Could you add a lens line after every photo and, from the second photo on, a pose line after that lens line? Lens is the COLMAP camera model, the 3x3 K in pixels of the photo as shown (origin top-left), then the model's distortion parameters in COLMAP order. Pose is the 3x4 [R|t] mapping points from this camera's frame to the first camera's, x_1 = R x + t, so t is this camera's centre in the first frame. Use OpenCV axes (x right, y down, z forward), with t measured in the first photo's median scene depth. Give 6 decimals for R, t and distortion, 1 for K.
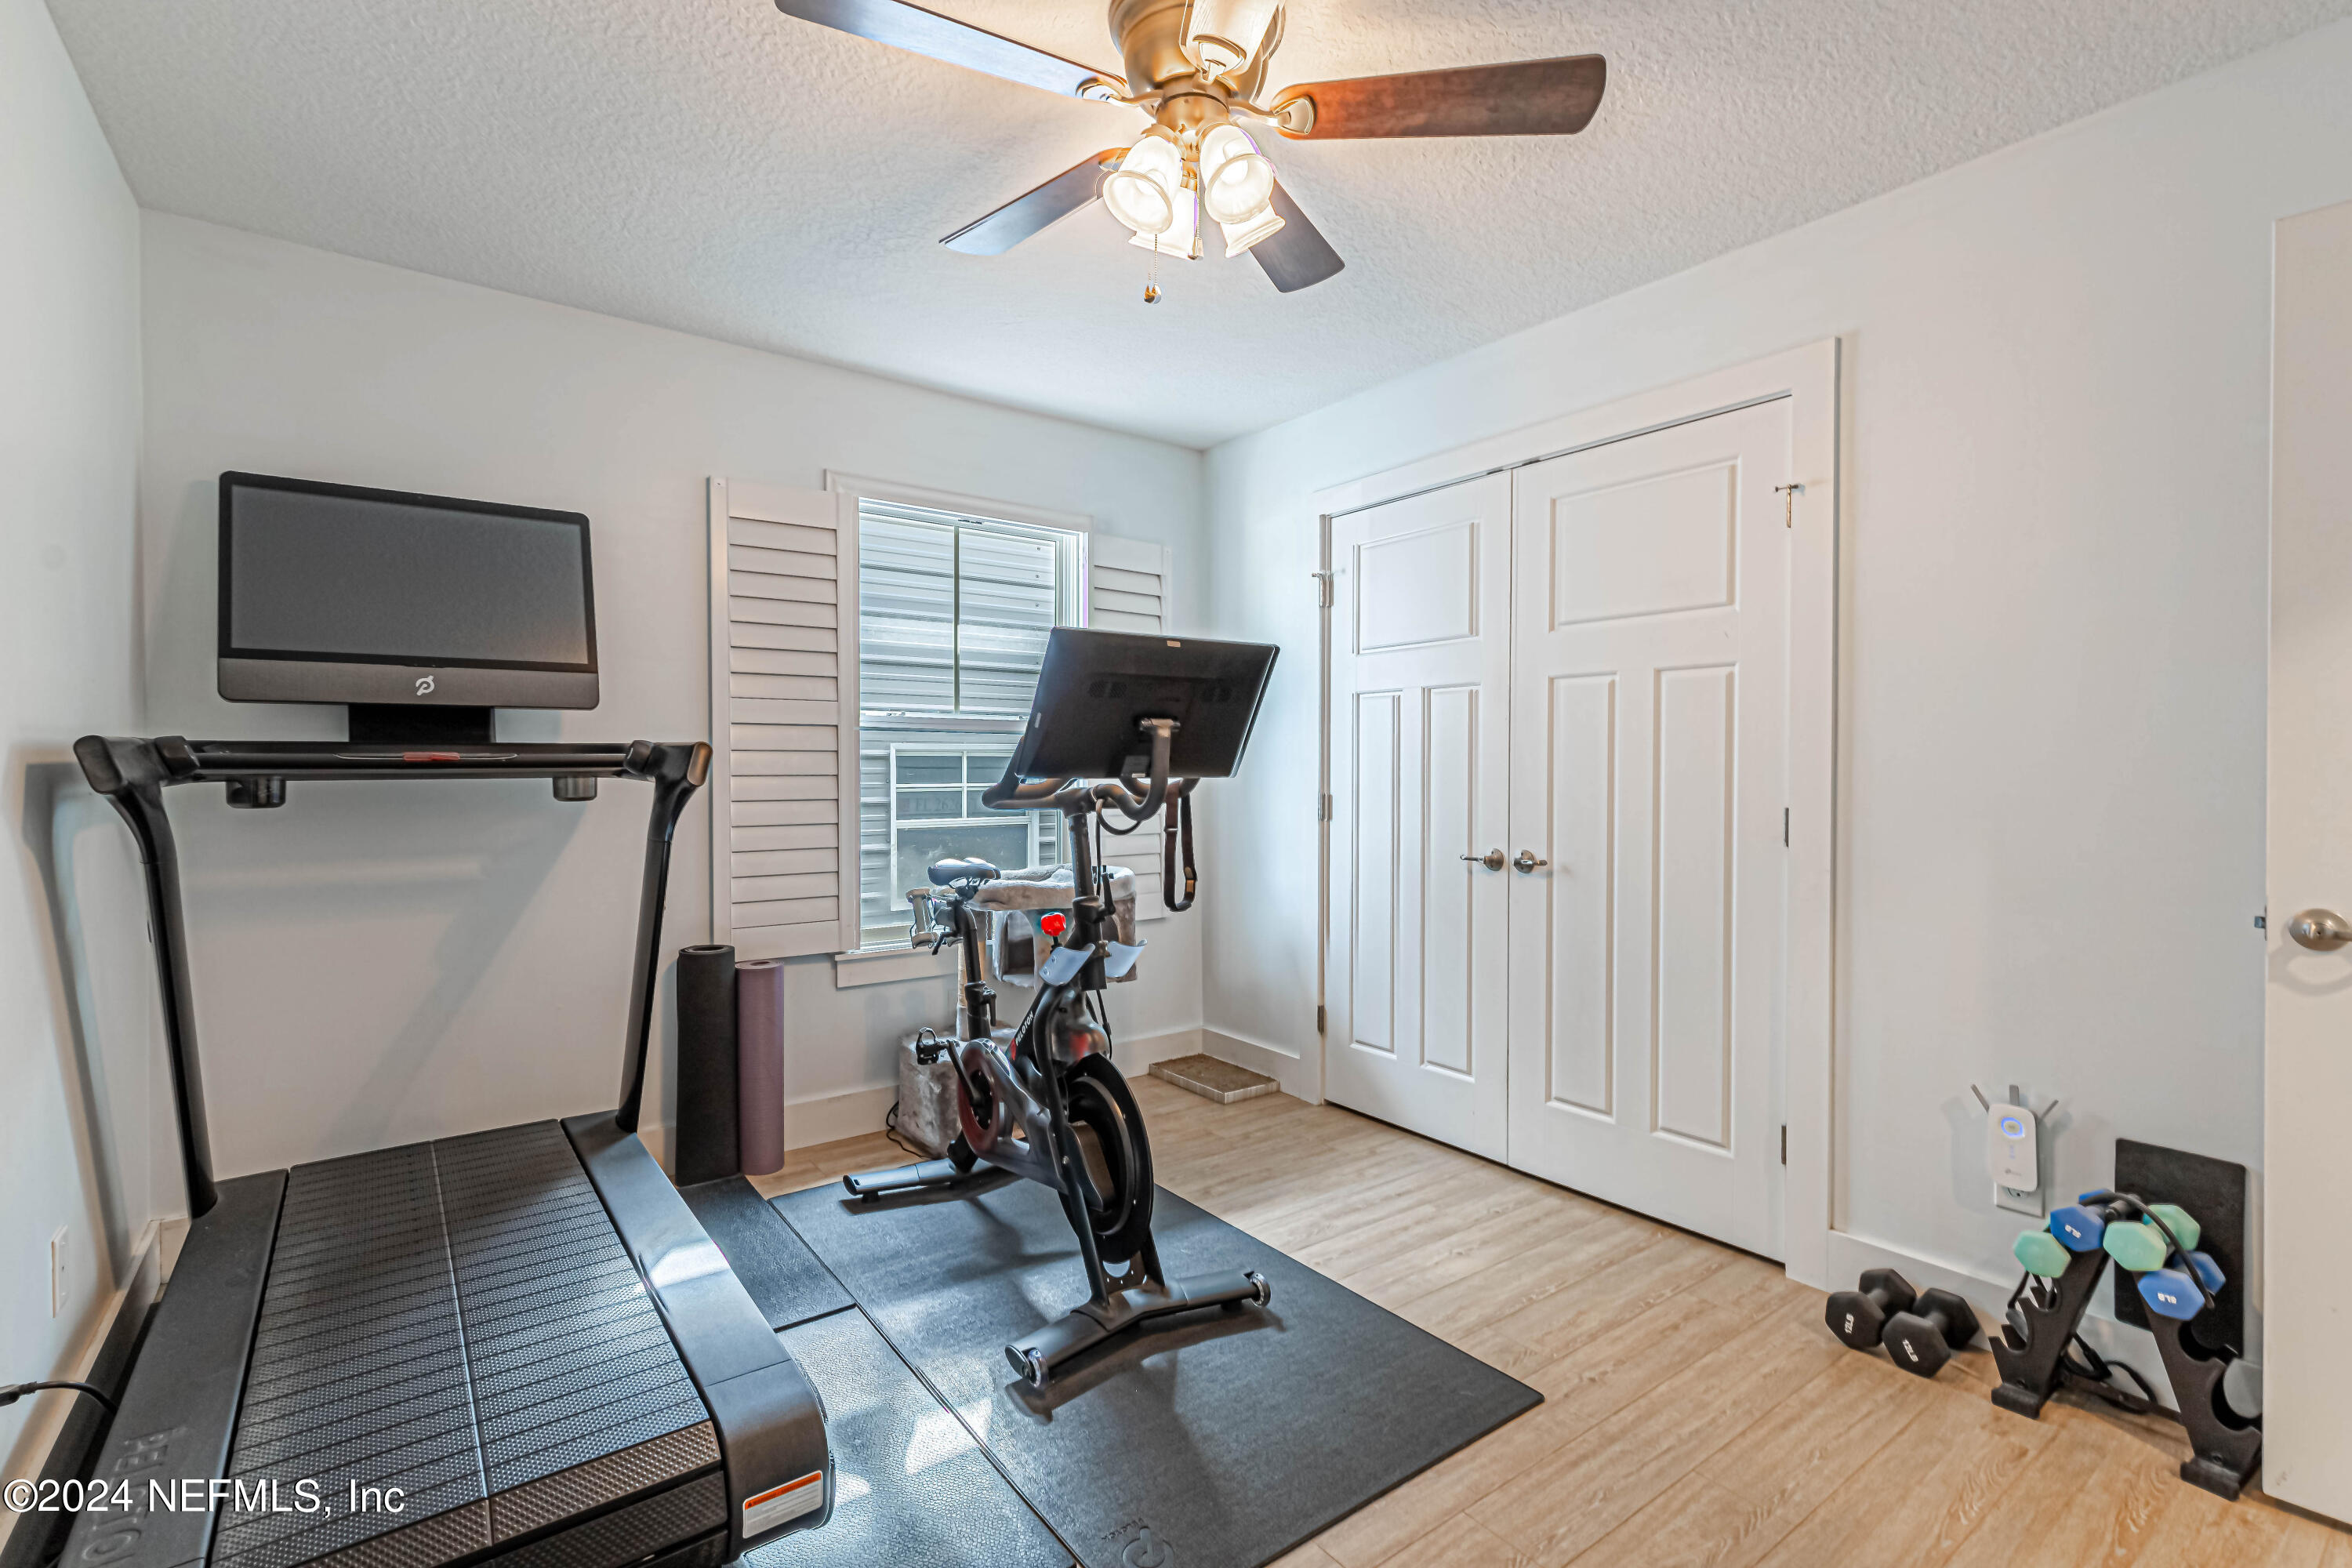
lens RADIAL K [[1073.1, 0, 1190.6], [0, 1073.1, 783.9], [0, 0, 1]] dist [0.000580, -0.000113]
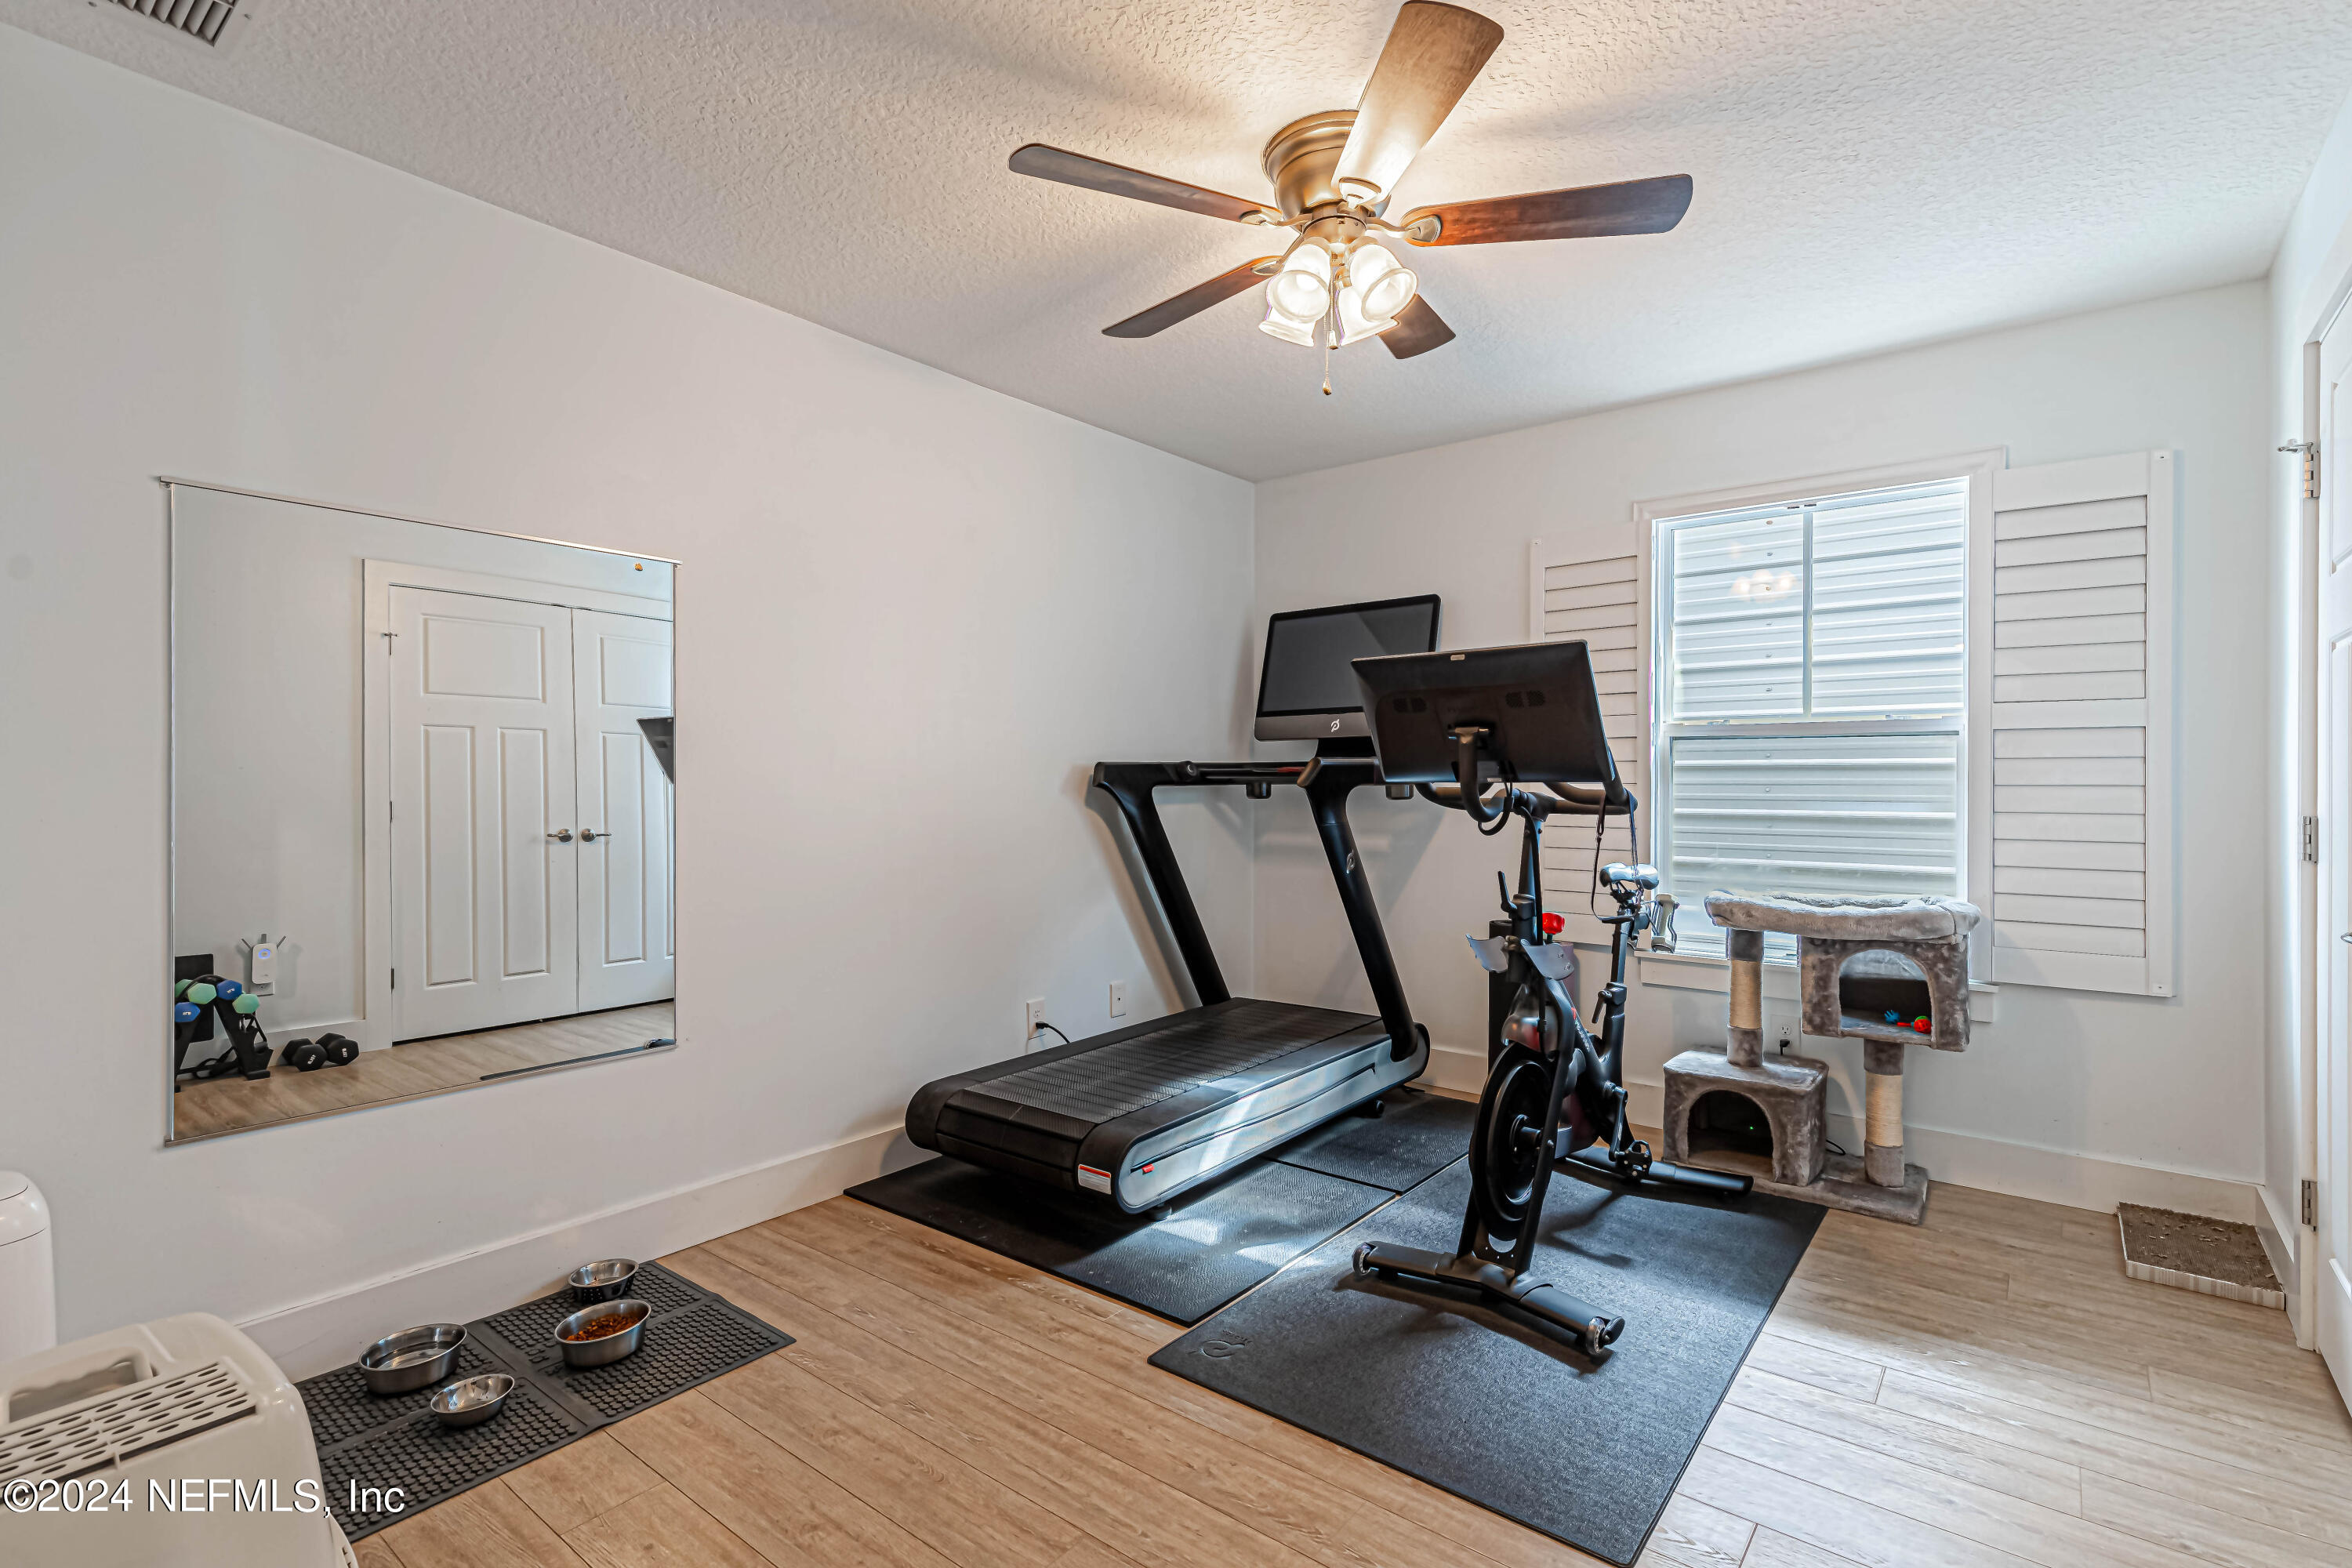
lens RADIAL K [[1092.8, 0, 1176.0], [0, 1092.8, 784.0], [0, 0, 1]] dist [0.001713, 0.000349]
pose [[0.246822, 0.001517, -0.969060, 0.894298], [-0.012978, 0.999914, -0.001741, 0.000772], [0.968974, 0.013006, 0.246820, 0.410303]]
